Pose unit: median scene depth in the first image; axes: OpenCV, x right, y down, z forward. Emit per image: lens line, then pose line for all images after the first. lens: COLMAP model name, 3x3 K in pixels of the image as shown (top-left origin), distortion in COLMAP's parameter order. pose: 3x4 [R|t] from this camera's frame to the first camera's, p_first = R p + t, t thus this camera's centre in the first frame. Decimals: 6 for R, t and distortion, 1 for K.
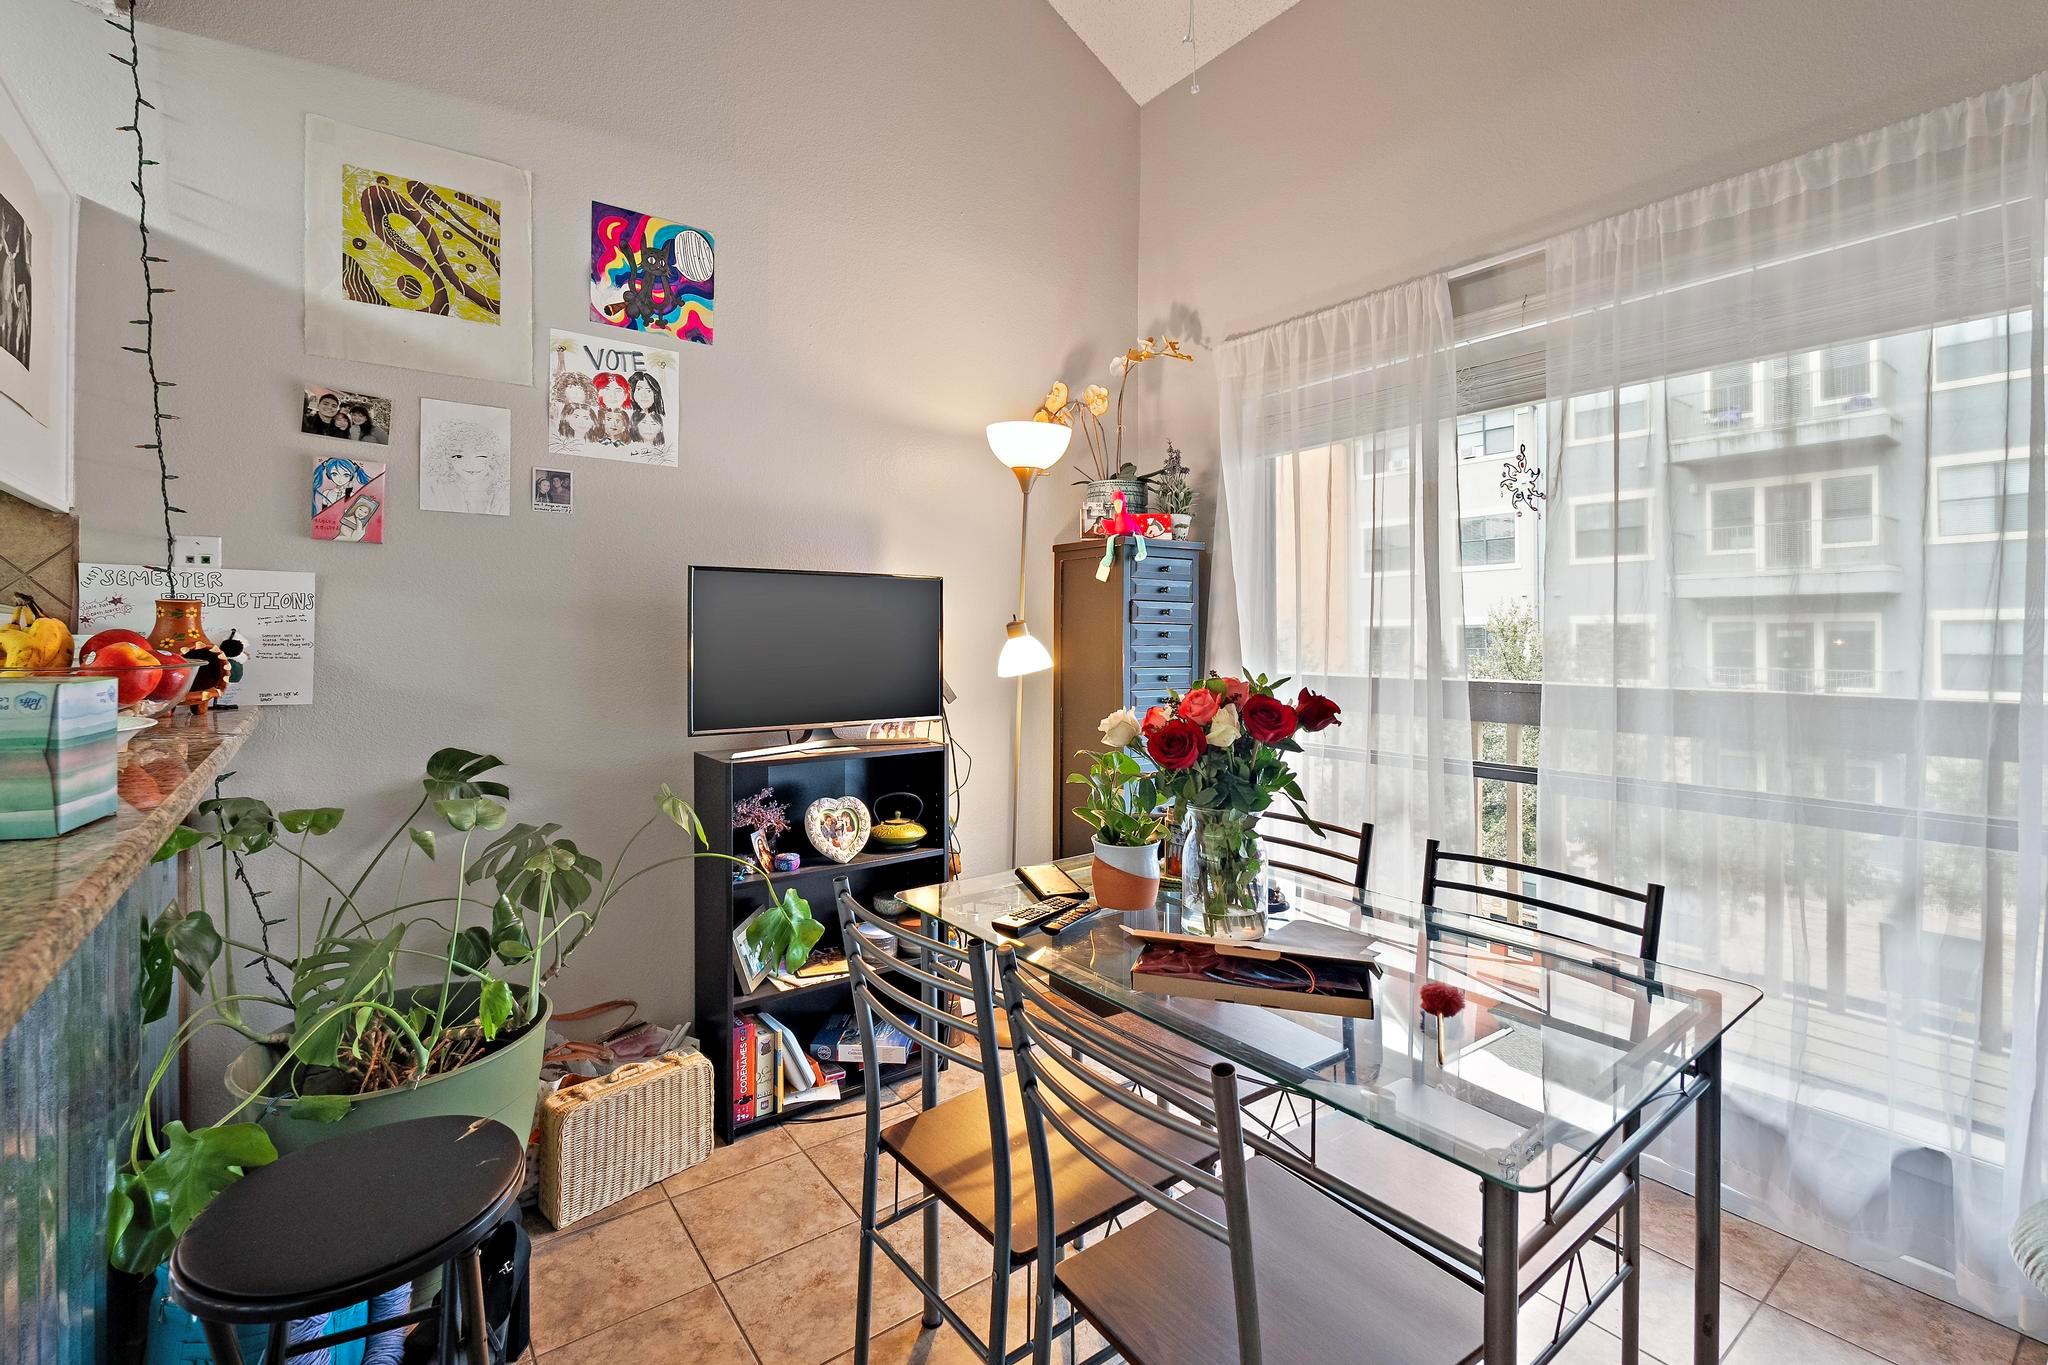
lens RADIAL K [[890.3, 0, 1017.3], [0, 890.3, 632.6], [0, 0, 1]] dist [-0.005086, 0.000813]
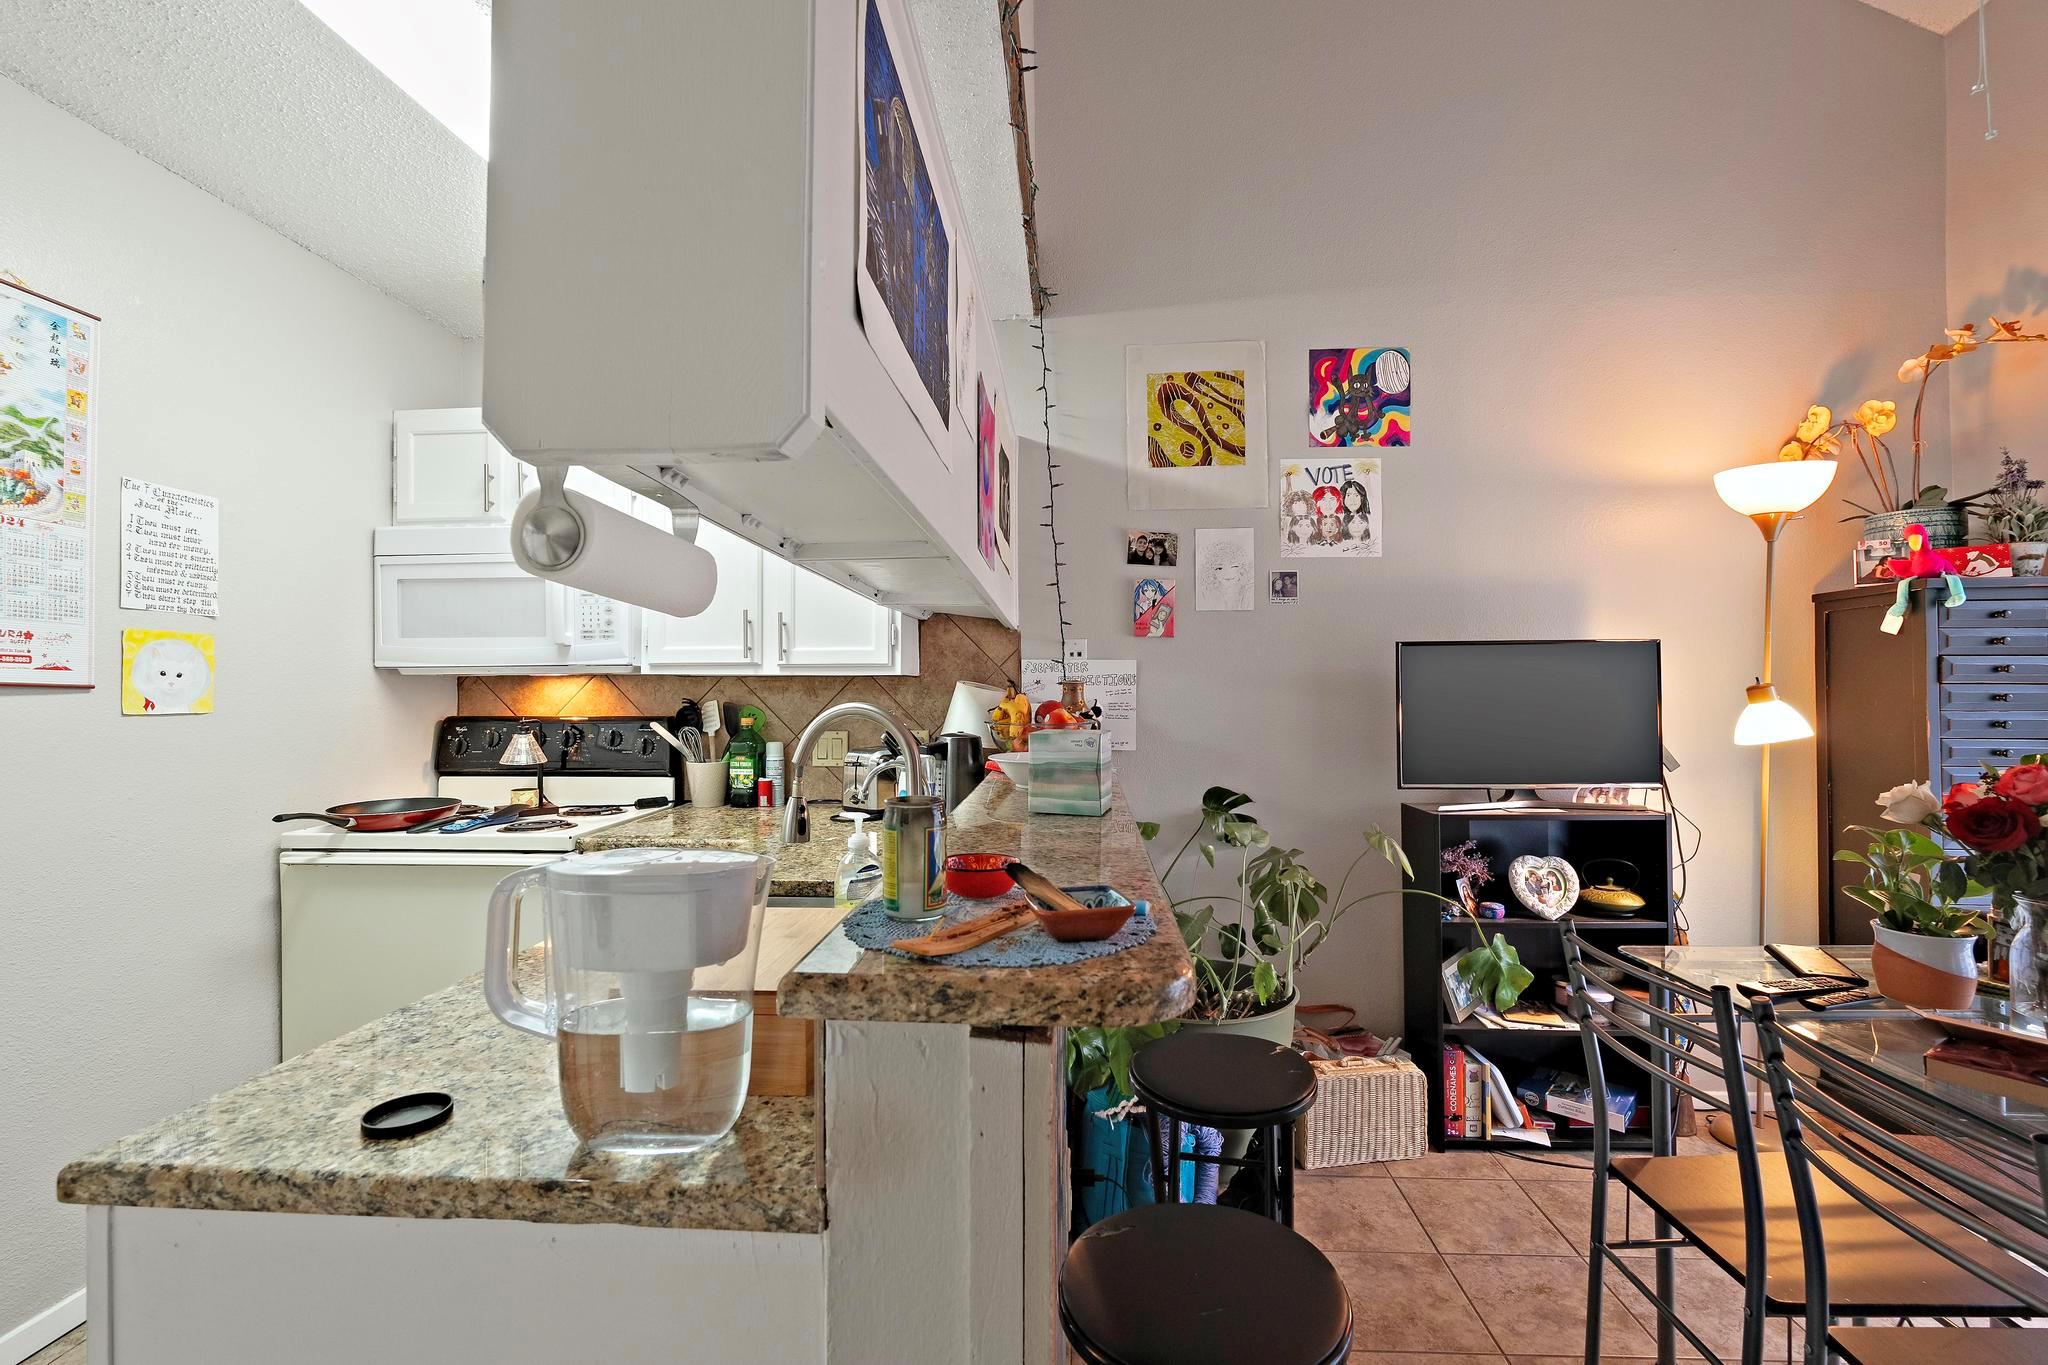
lens RADIAL K [[890.3, 0, 1028.7], [0, 890.3, 682.7], [0, 0, 1]] dist [-0.005086, 0.000813]
pose [[0.772274, -0.016121, -0.635085, -0.002658], [0.008570, 0.999851, -0.014958, -0.008991], [0.635232, 0.006109, 0.772297, -0.214406]]
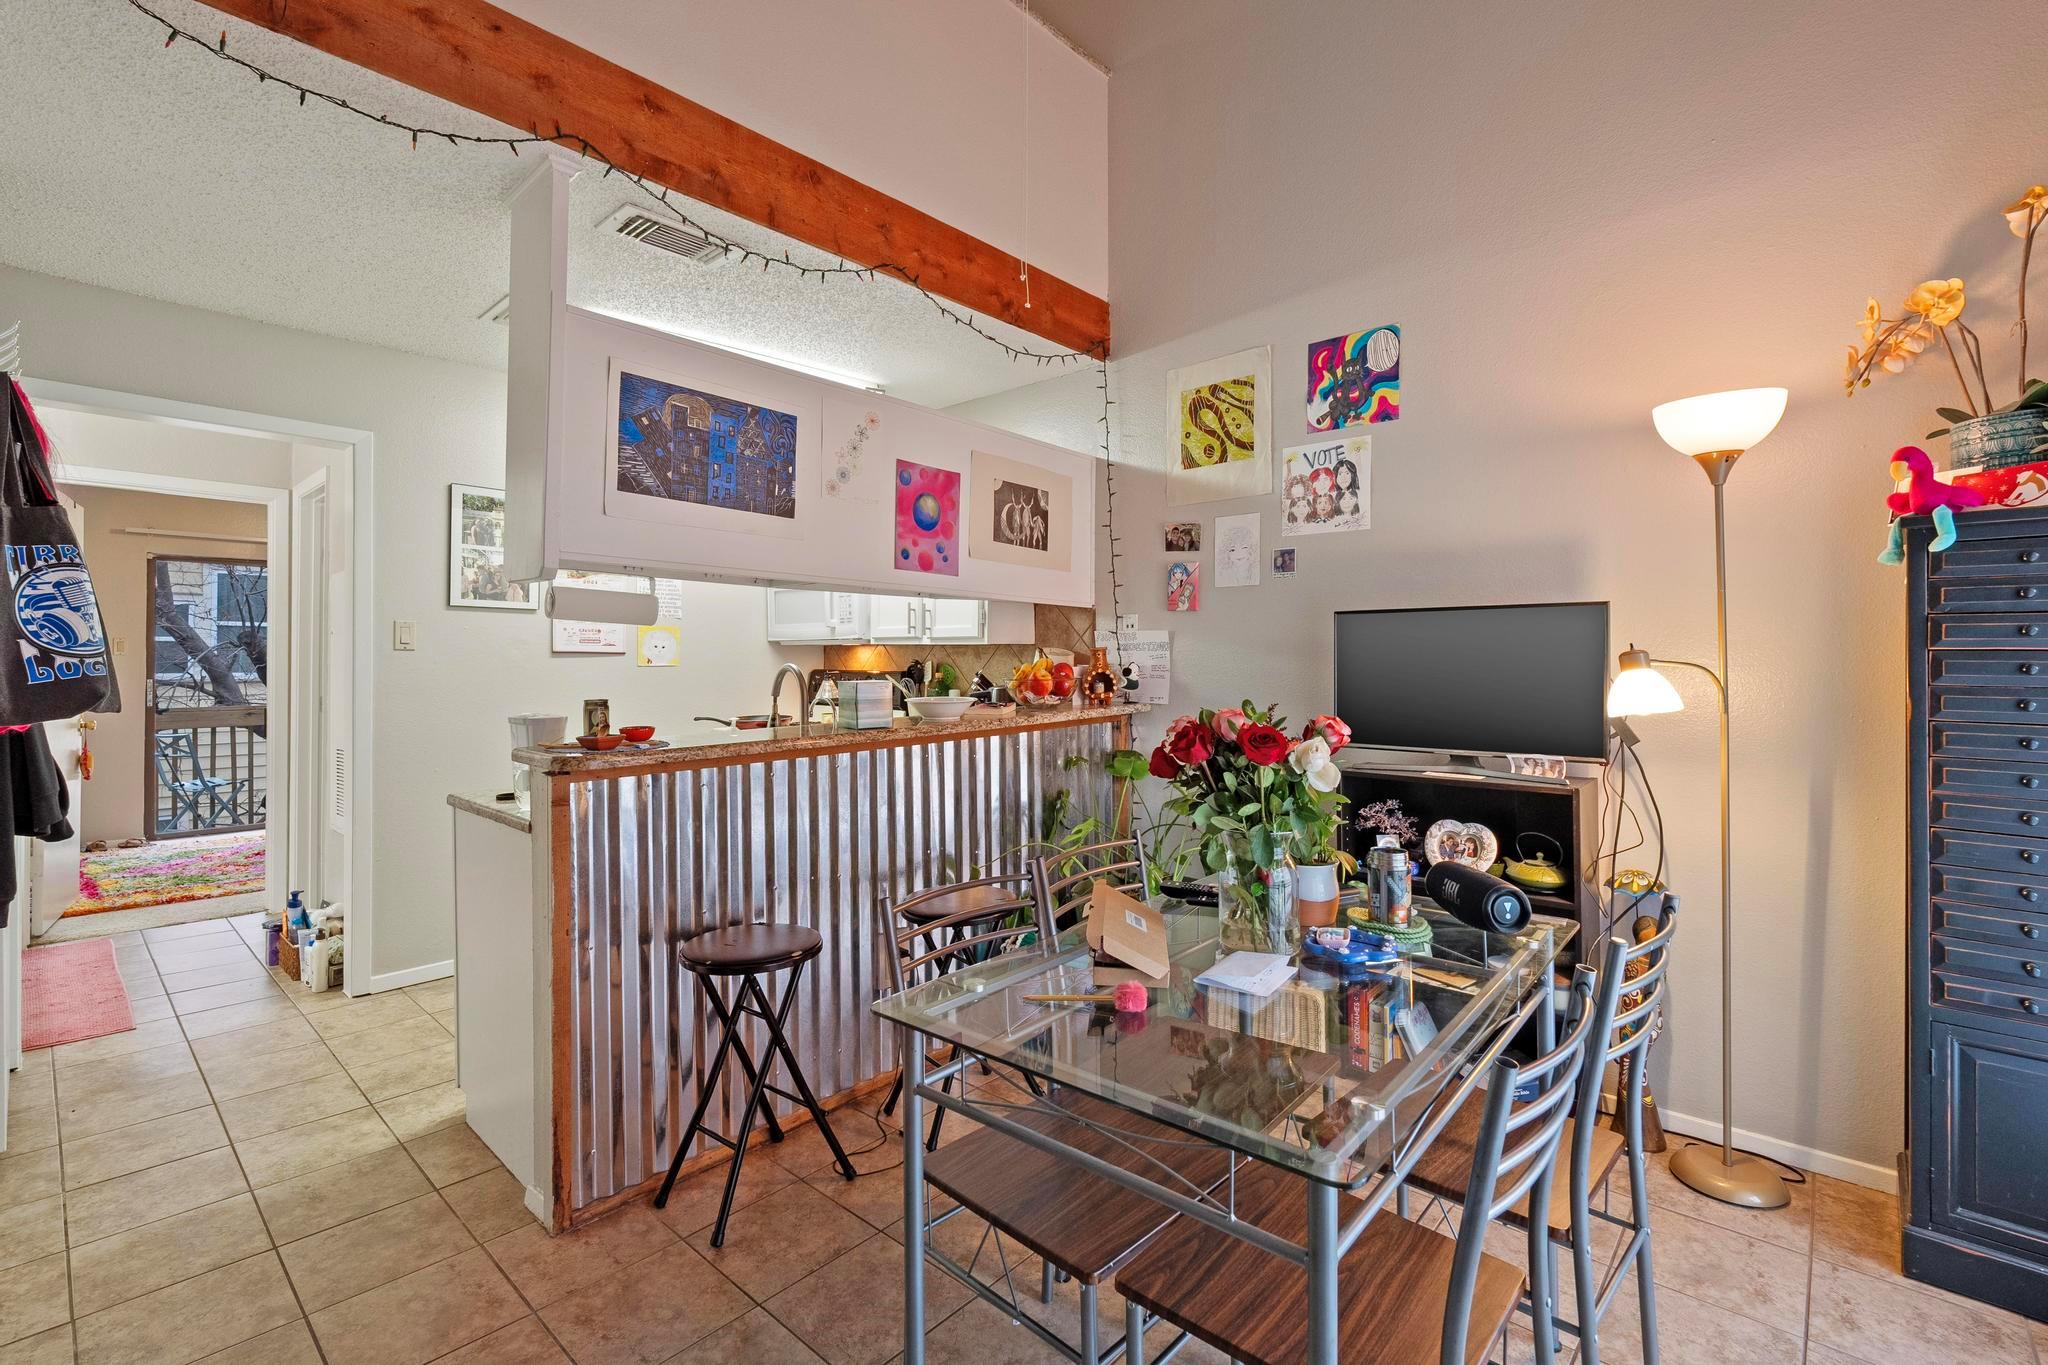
lens RADIAL K [[890.3, 0, 1029.6], [0, 890.3, 661.1], [0, 0, 1]] dist [-0.005086, 0.000813]
pose [[0.216238, 0.000817, -0.976340, 0.806095], [0.003304, 0.999993, 0.001569, -0.008261], [0.976335, -0.003565, 0.216234, 0.312828]]
